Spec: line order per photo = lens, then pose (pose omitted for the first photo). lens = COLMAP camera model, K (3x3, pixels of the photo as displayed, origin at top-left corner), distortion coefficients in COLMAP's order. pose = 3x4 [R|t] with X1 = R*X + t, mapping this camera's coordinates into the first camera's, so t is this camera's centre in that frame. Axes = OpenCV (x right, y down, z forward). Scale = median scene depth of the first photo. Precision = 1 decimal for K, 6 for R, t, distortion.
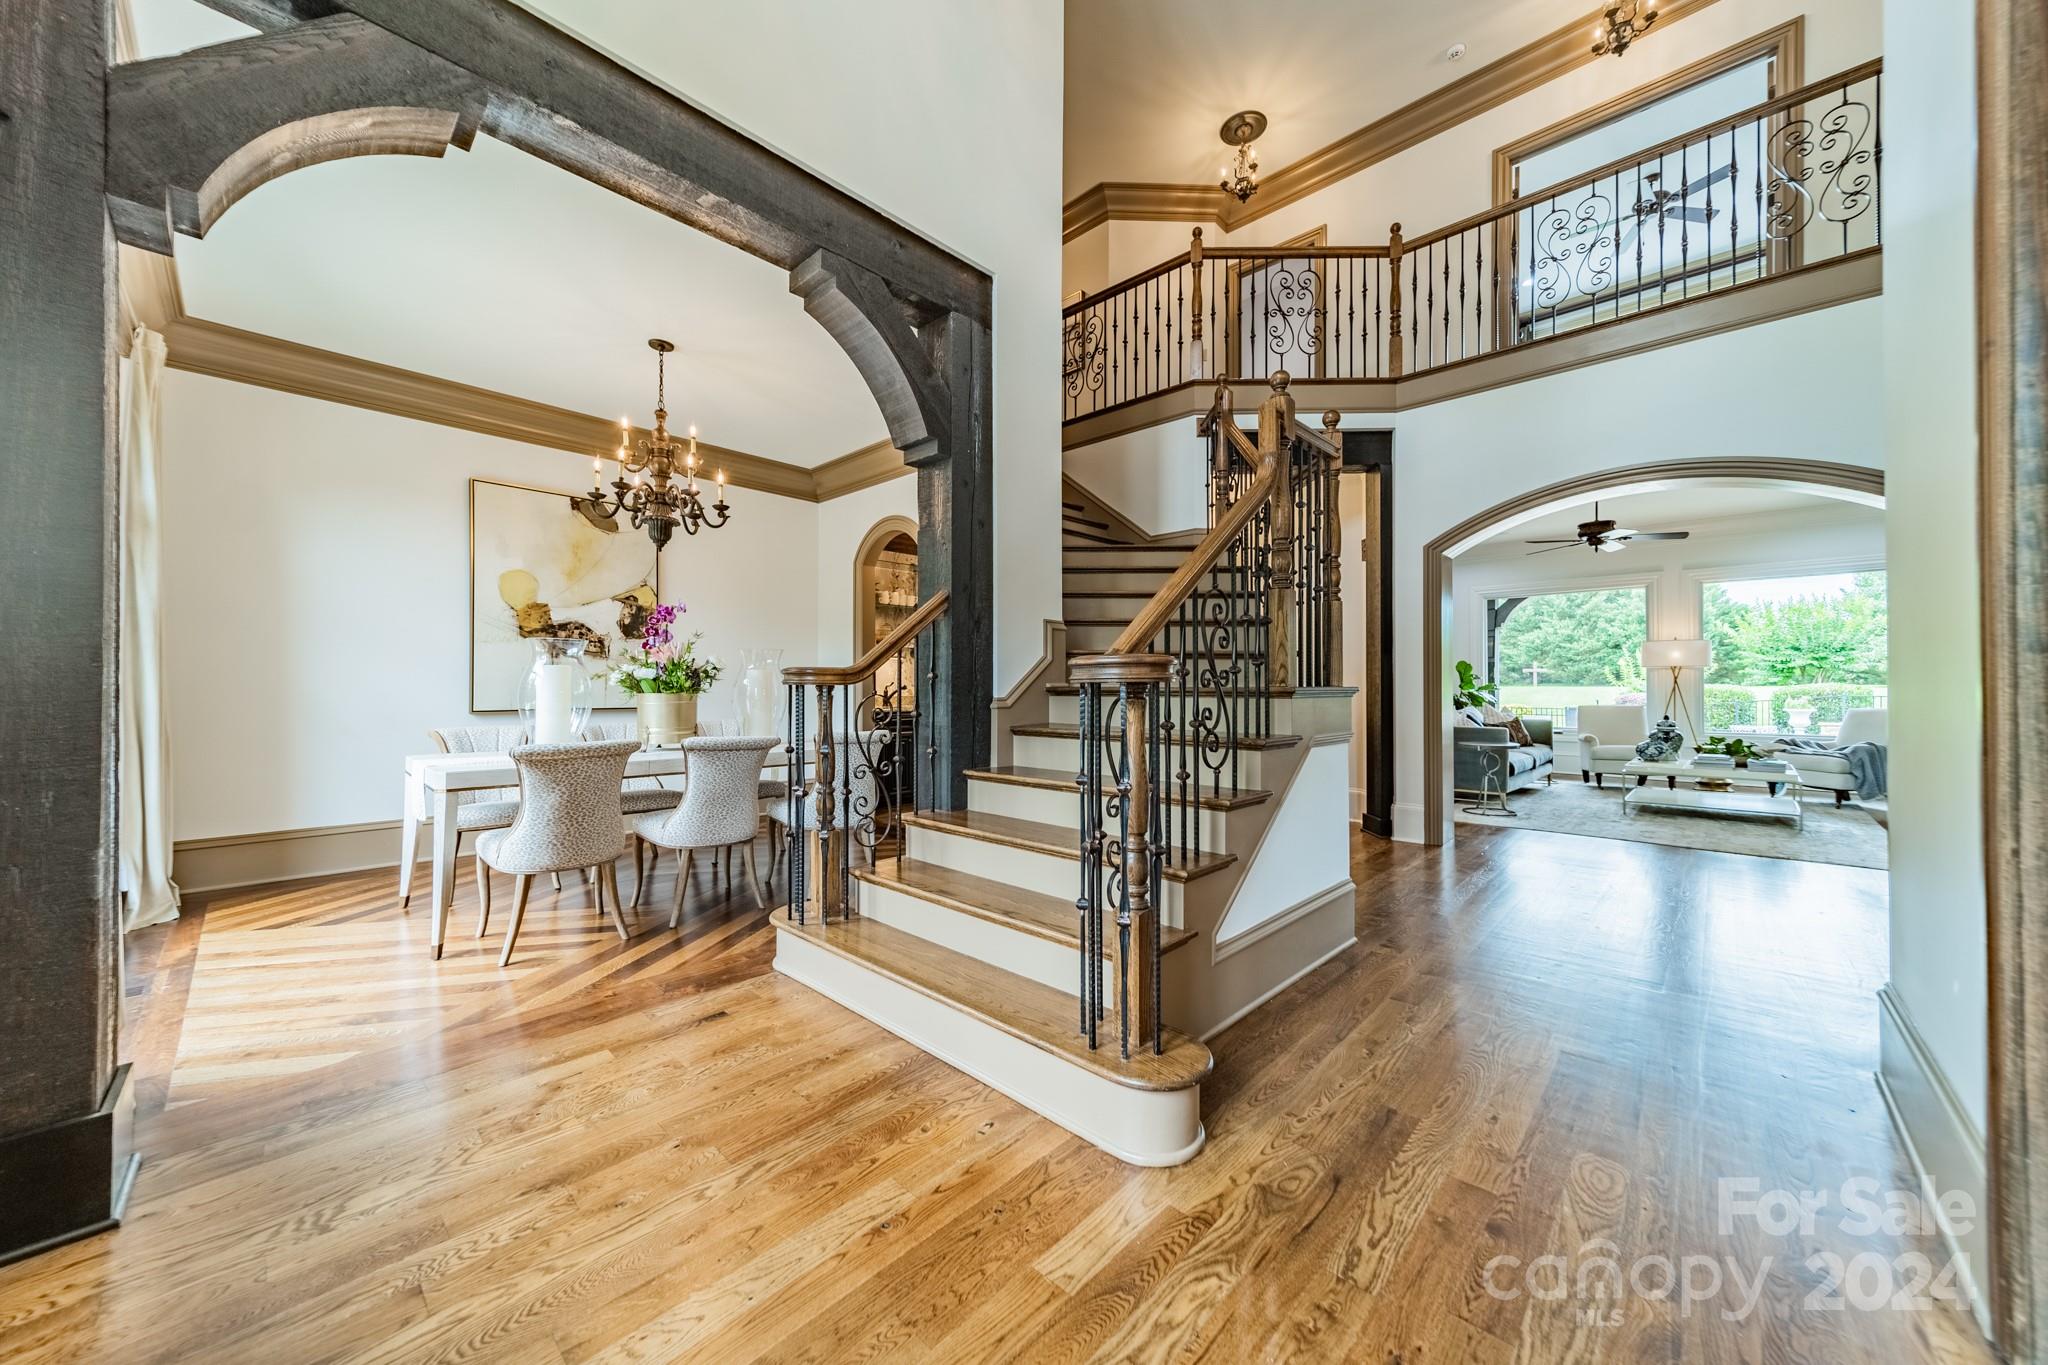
lens RADIAL K [[740.1, 0, 1028.5], [0, 740.1, 676.2], [0, 0, 1]] dist [0.006737, -0.000246]
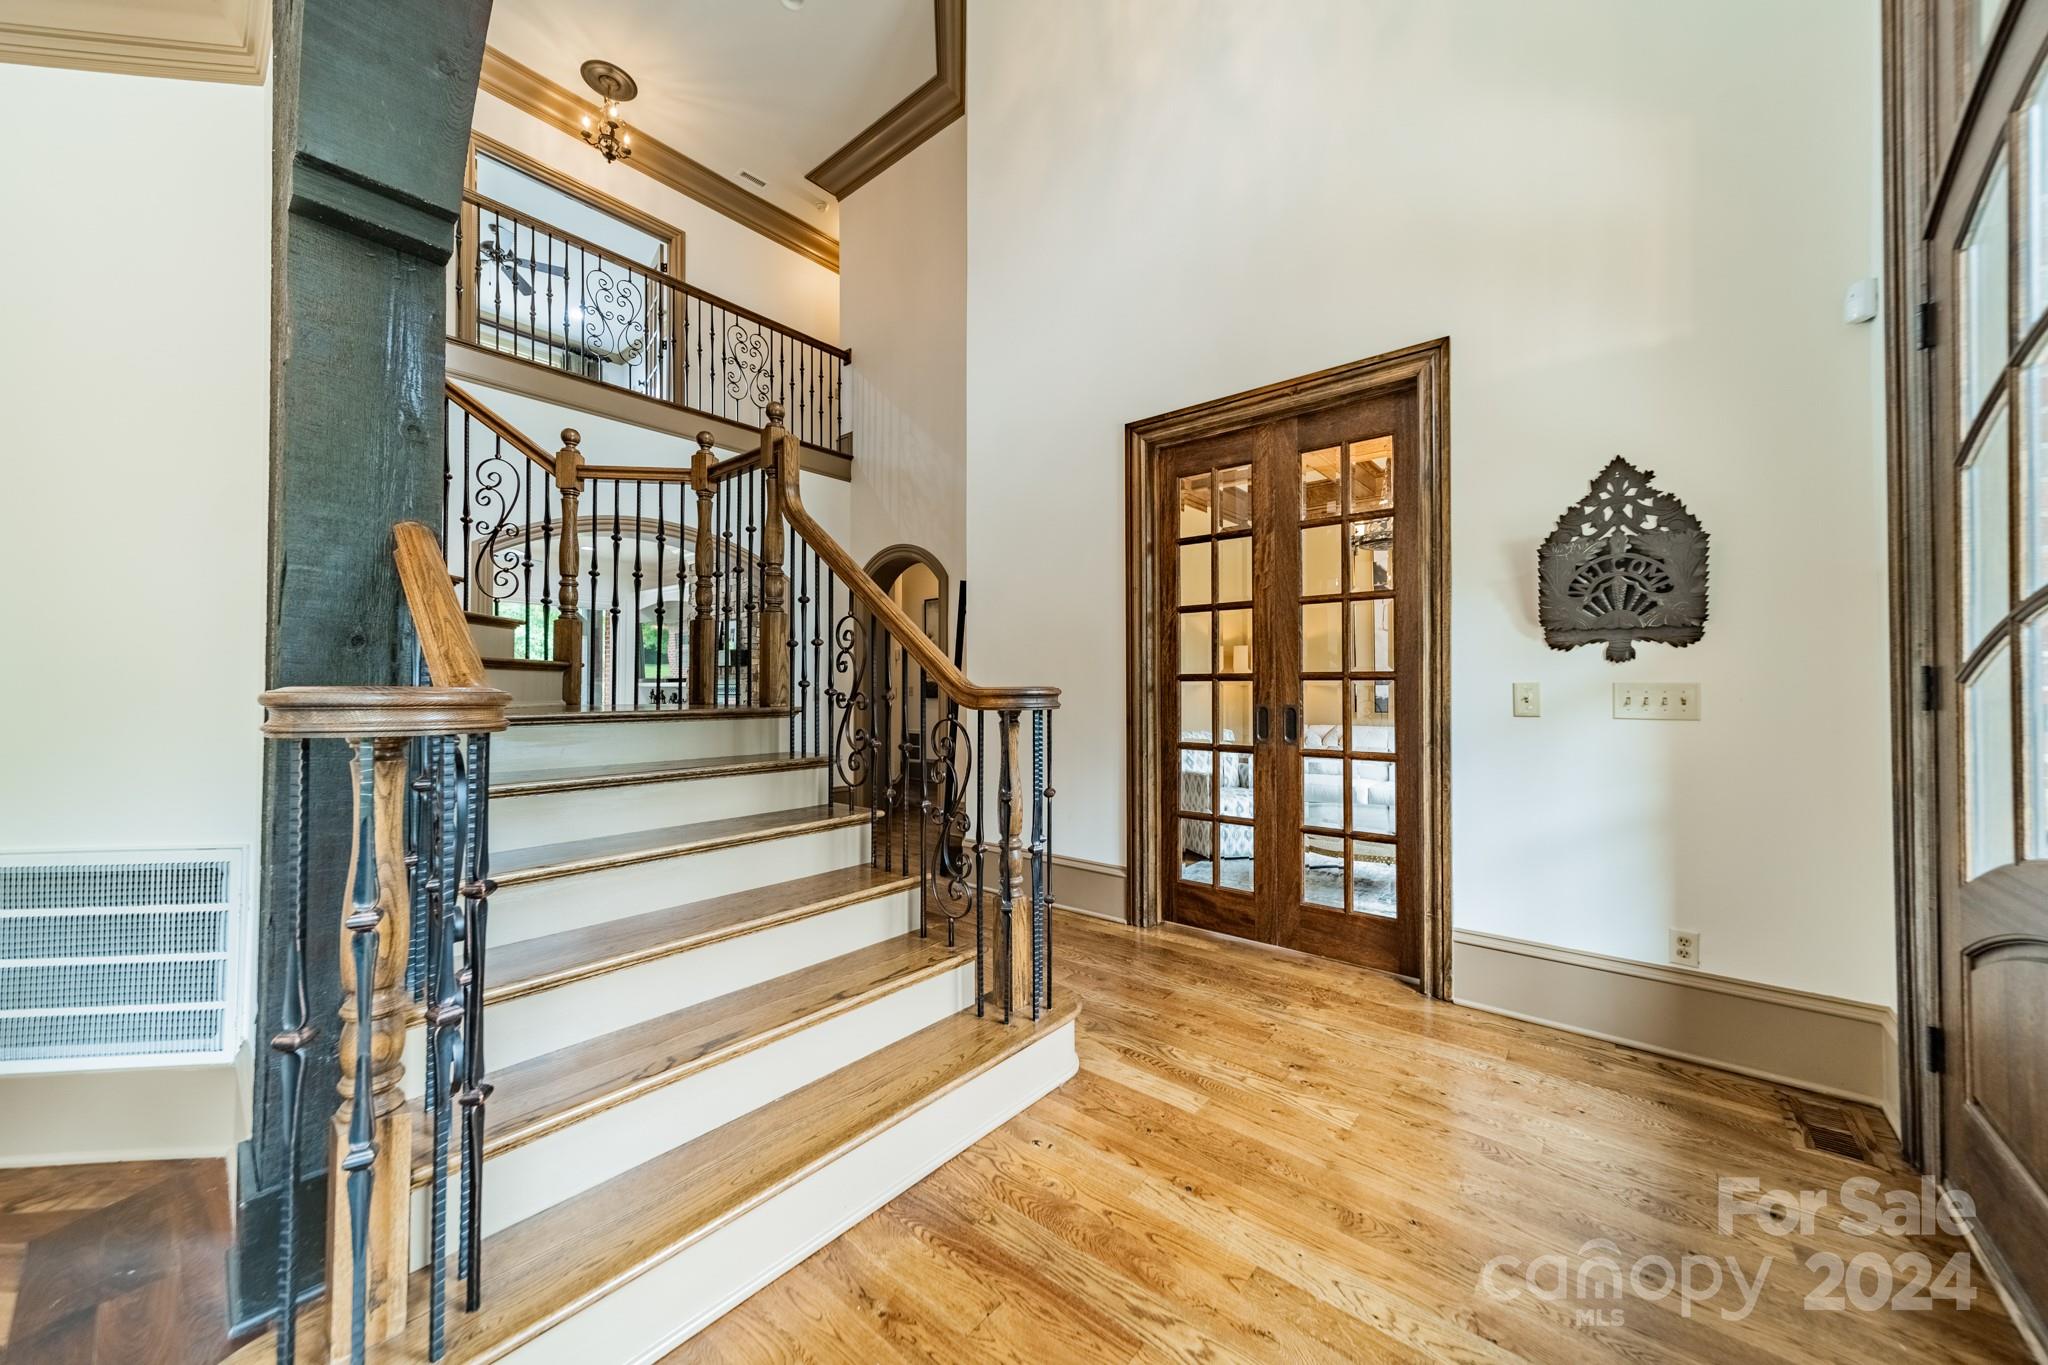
lens RADIAL K [[755.3, 0, 1031.7], [0, 755.3, 677.6], [0, 0, 1]] dist [-0.000910, -0.000134]
pose [[-0.087209, 0.018598, 0.996016, -1.035868], [-0.004324, 0.999809, -0.019047, -0.007415], [-0.996181, -0.005968, -0.087112, 1.049807]]
